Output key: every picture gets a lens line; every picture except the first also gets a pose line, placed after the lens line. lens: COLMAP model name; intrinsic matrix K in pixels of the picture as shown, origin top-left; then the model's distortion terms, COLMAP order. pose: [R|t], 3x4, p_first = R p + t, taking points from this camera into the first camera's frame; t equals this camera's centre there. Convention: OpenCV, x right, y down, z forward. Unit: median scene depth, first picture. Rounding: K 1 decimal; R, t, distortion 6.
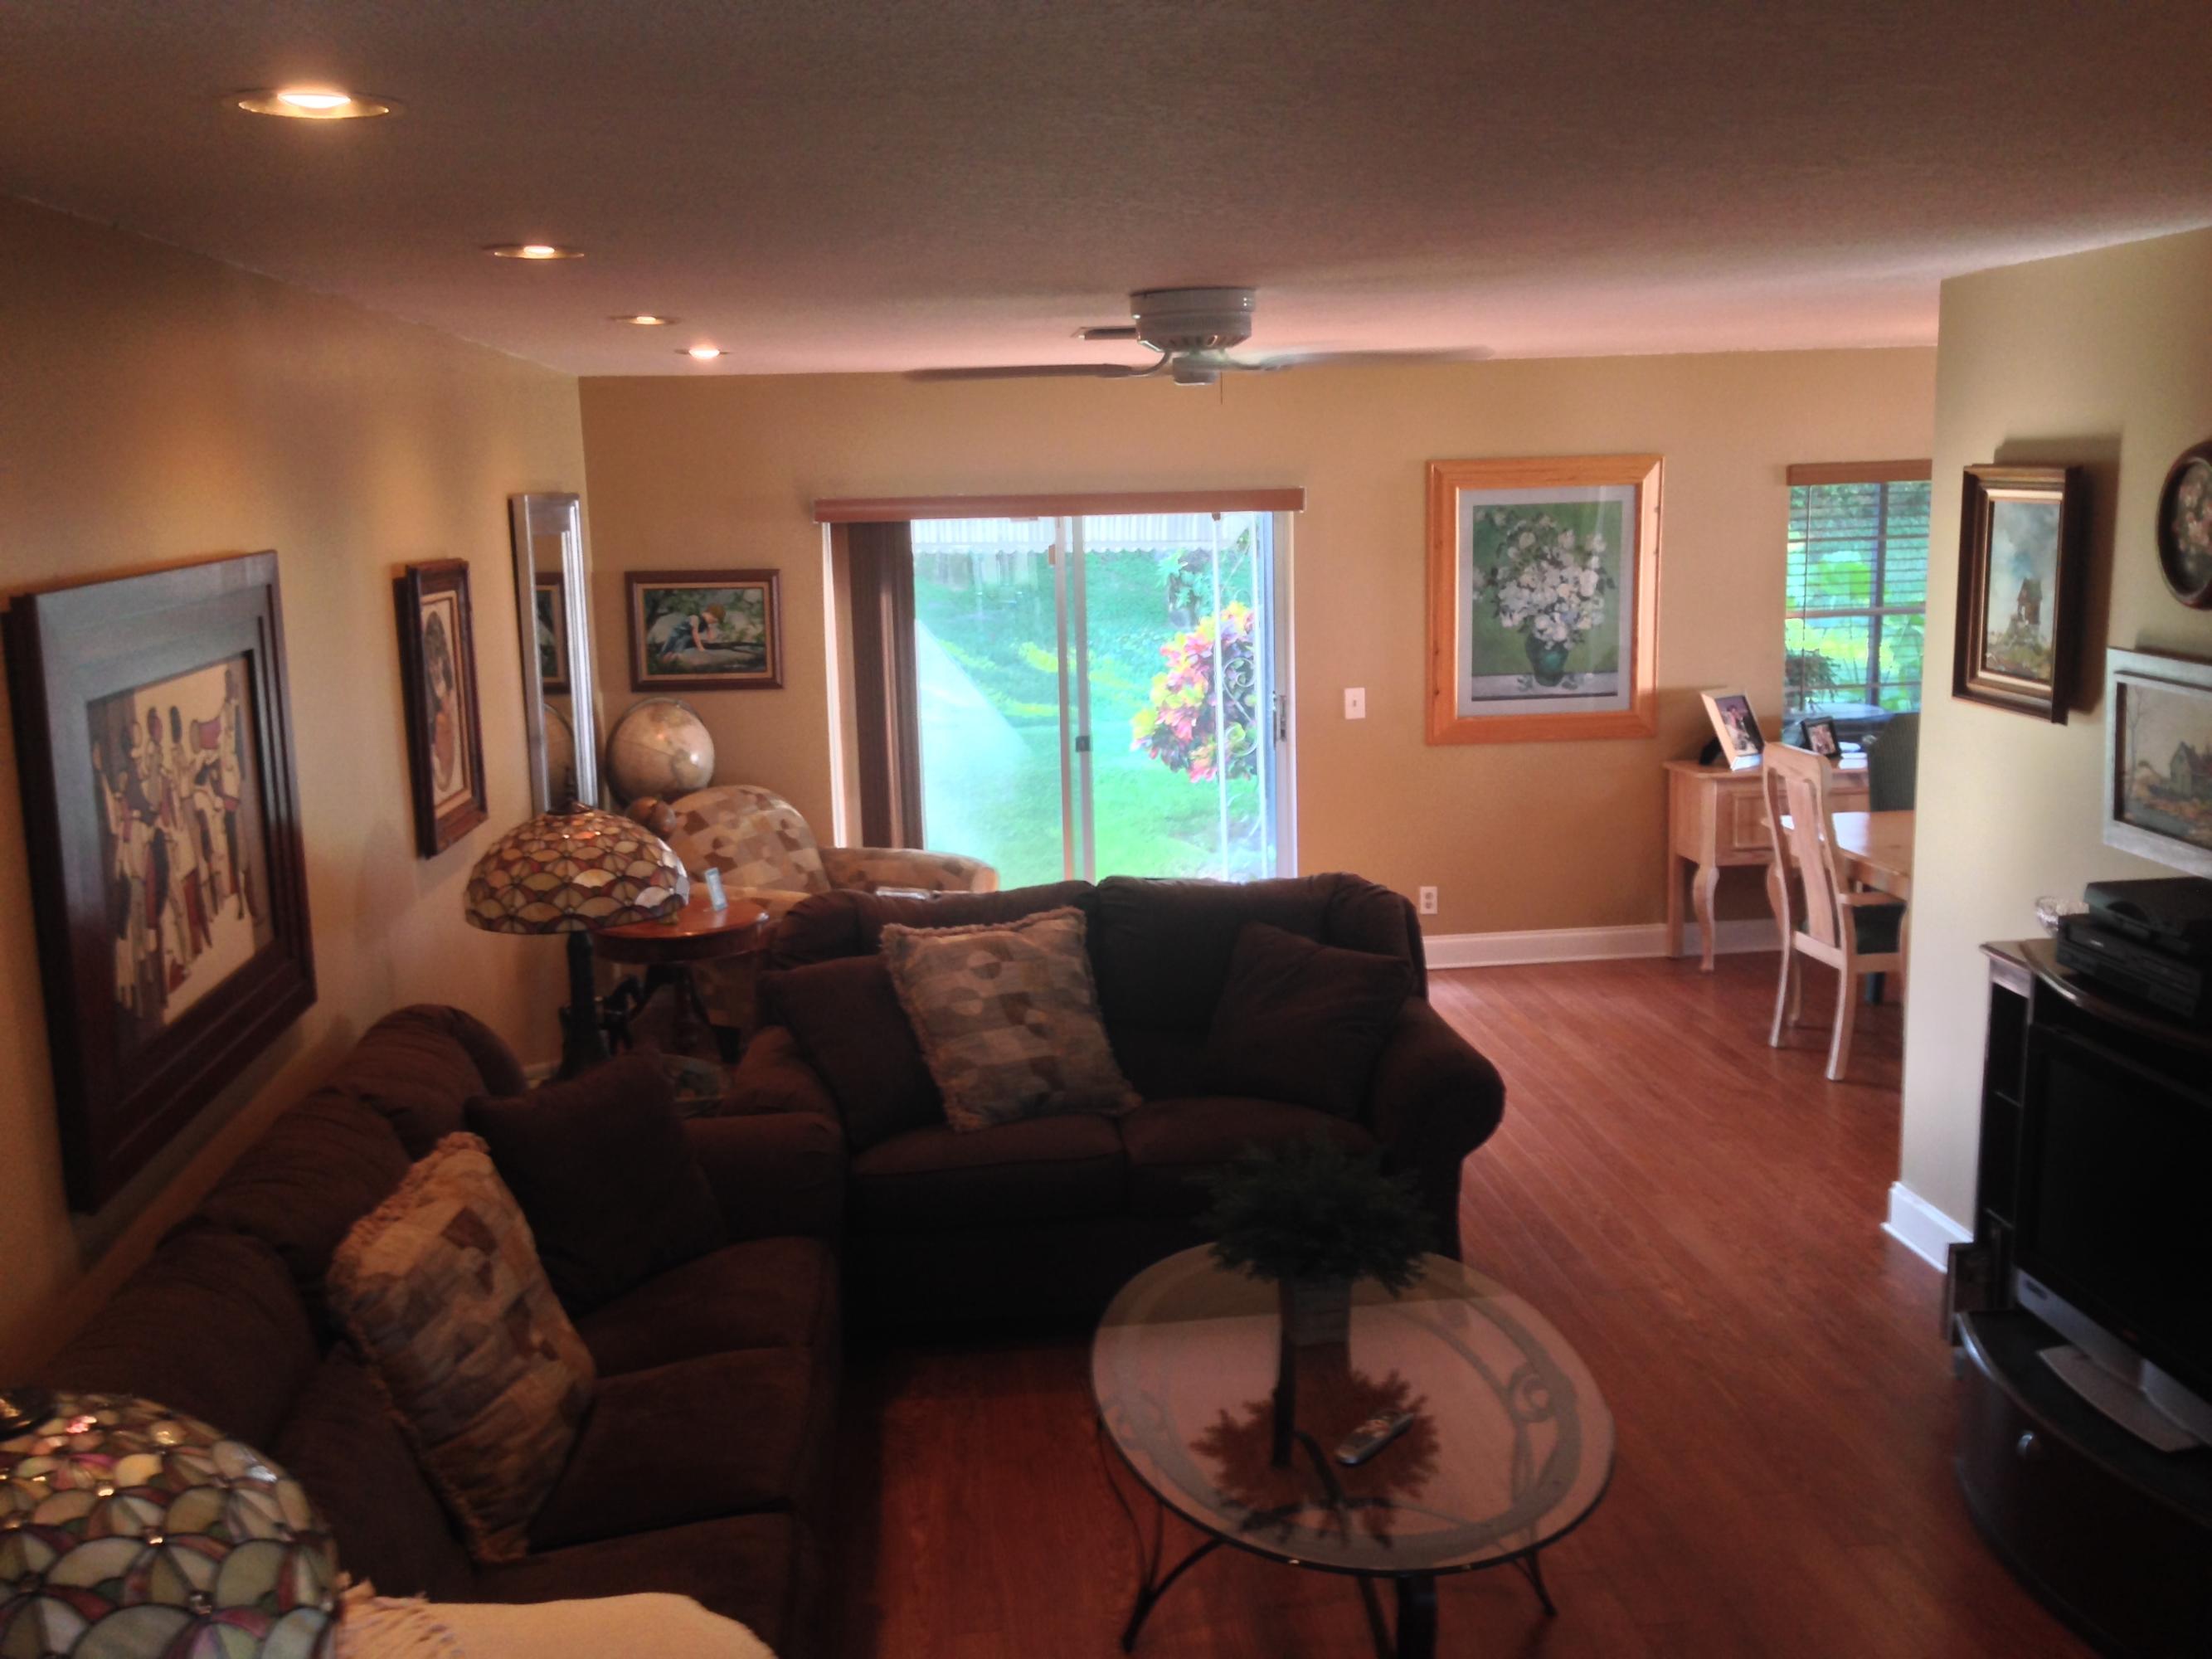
lens RADIAL K [[2099.0, 0, 1105.1], [0, 2099.0, 830.0], [0, 0, 1]] dist [0.142138, 0.000000]
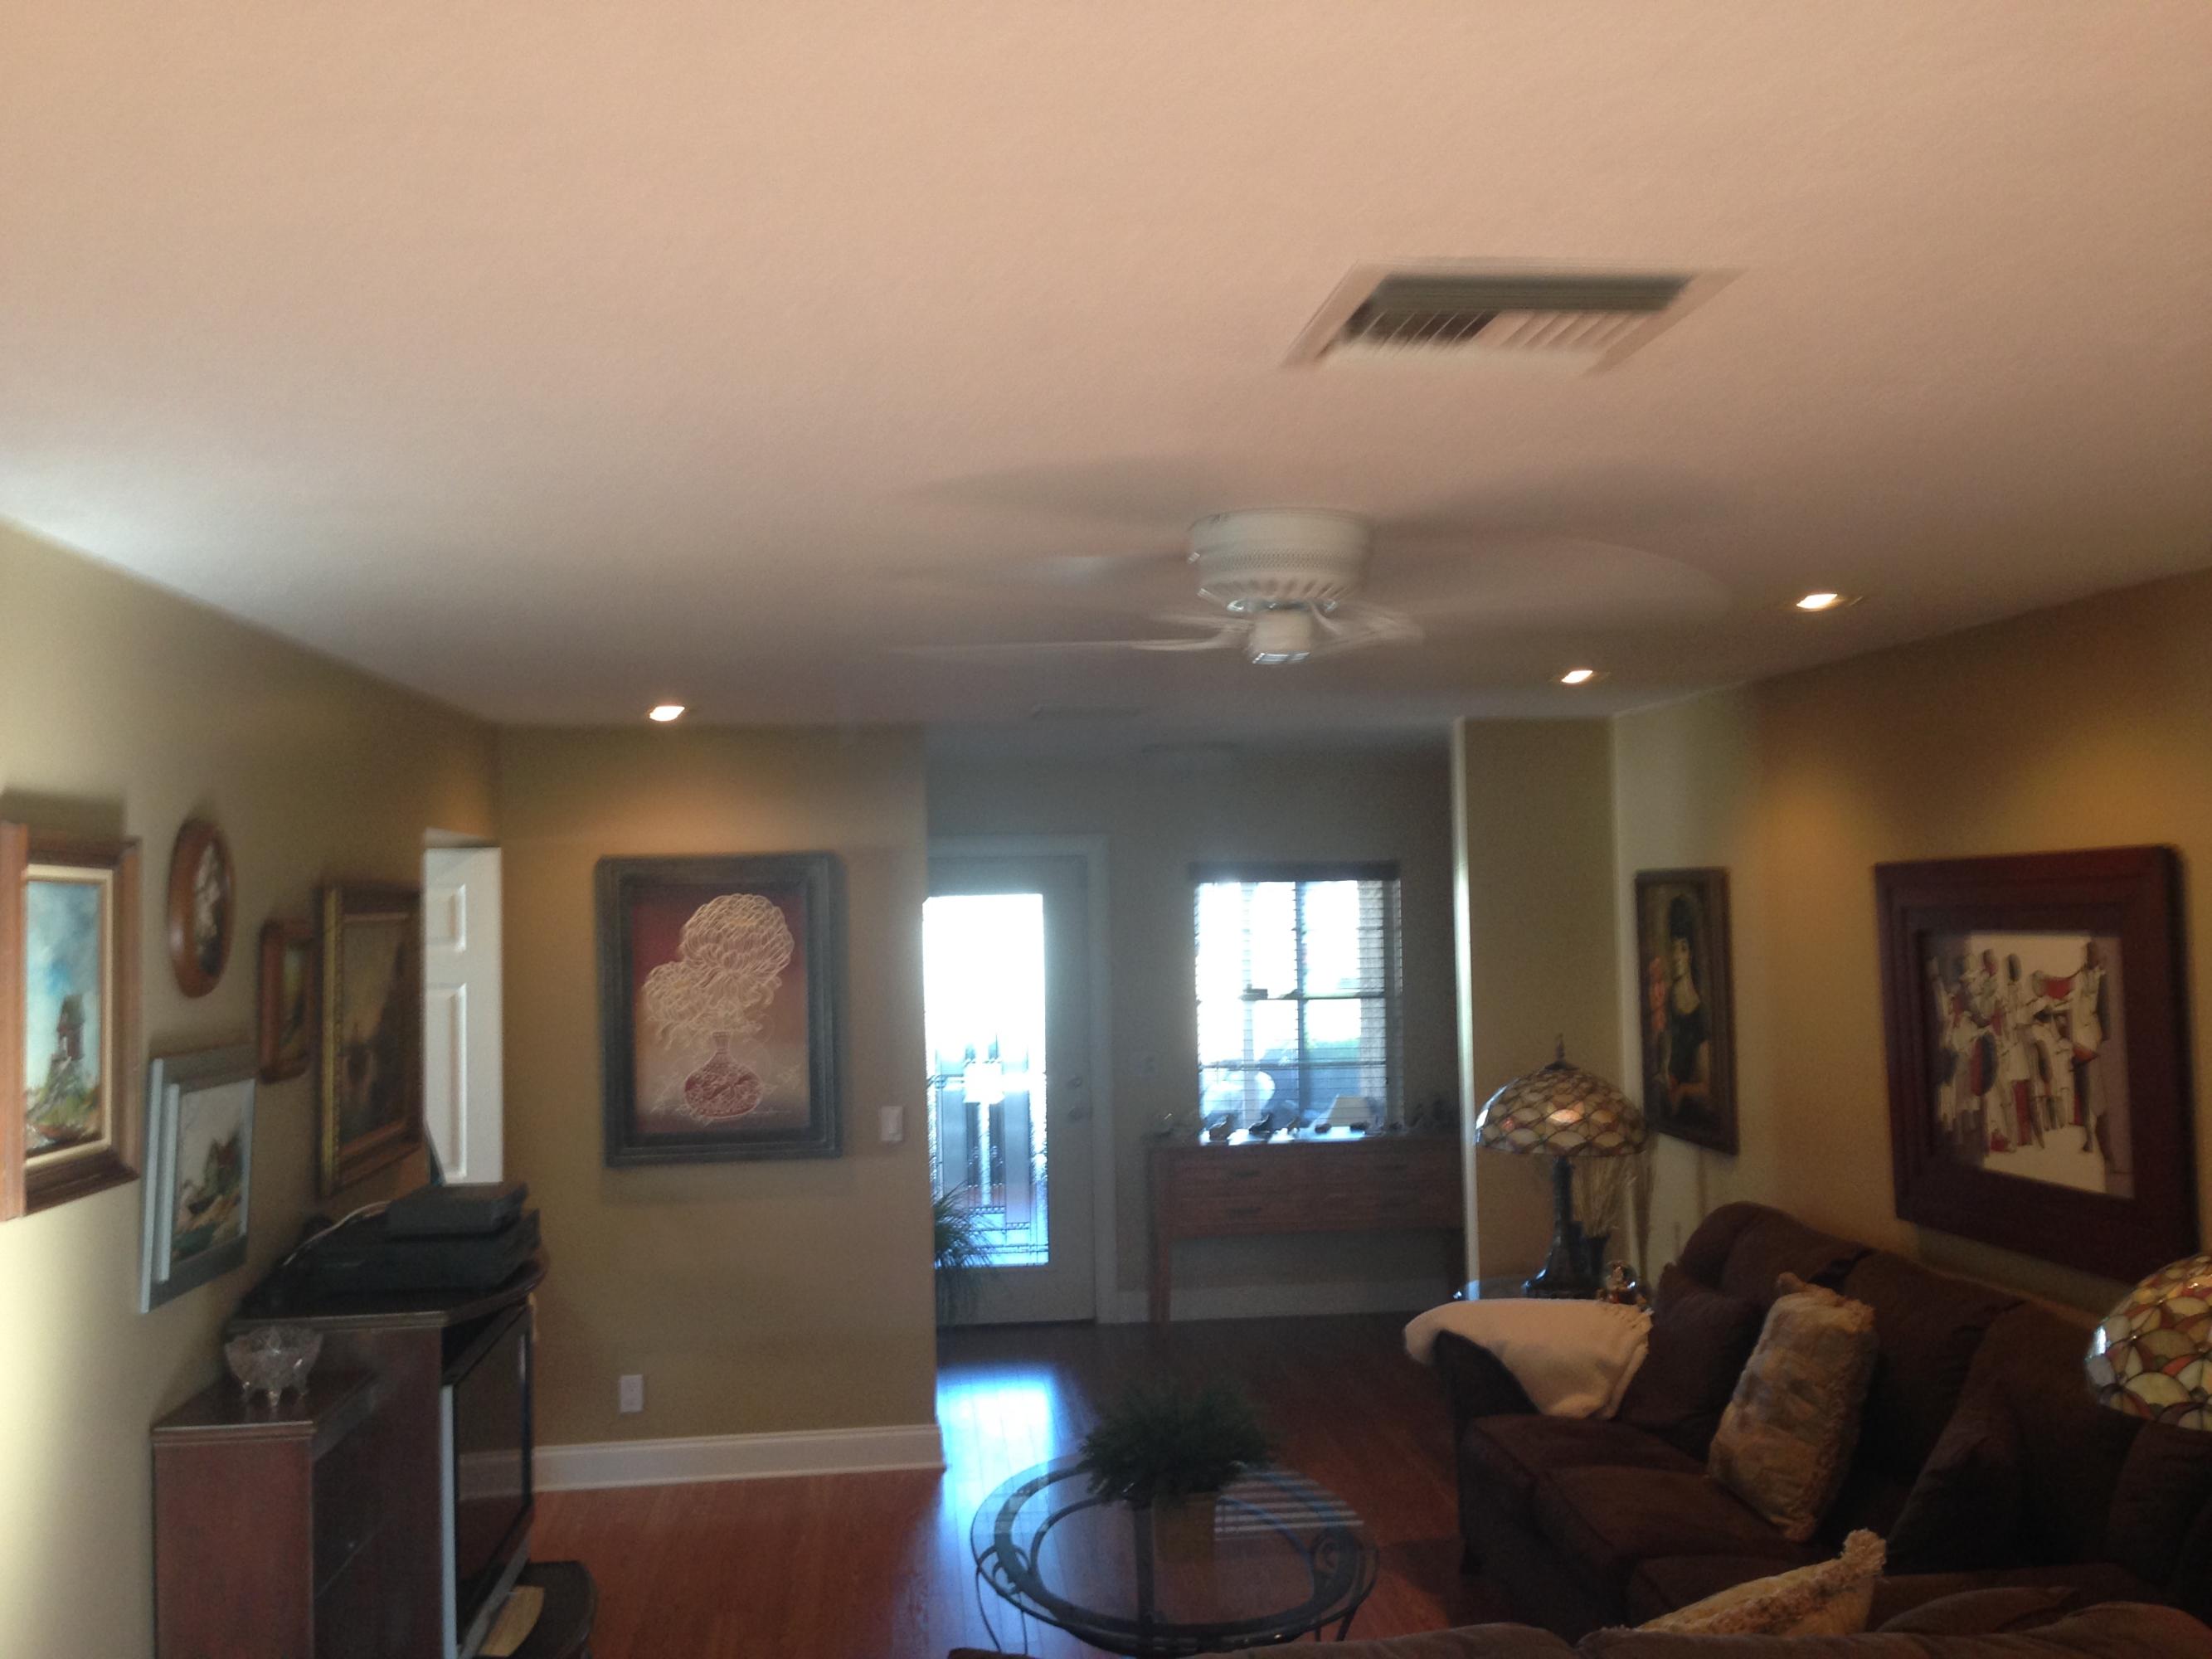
lens RADIAL K [[2099.0, 0, 1106.7], [0, 2099.0, 829.5], [0, 0, 1]] dist [0.142138, 0.000000]
pose [[-0.999014, 0.042837, -0.011677, 0.139205], [0.040873, 0.990006, 0.134971, -0.313755], [0.017342, 0.134361, -0.990781, 2.129038]]
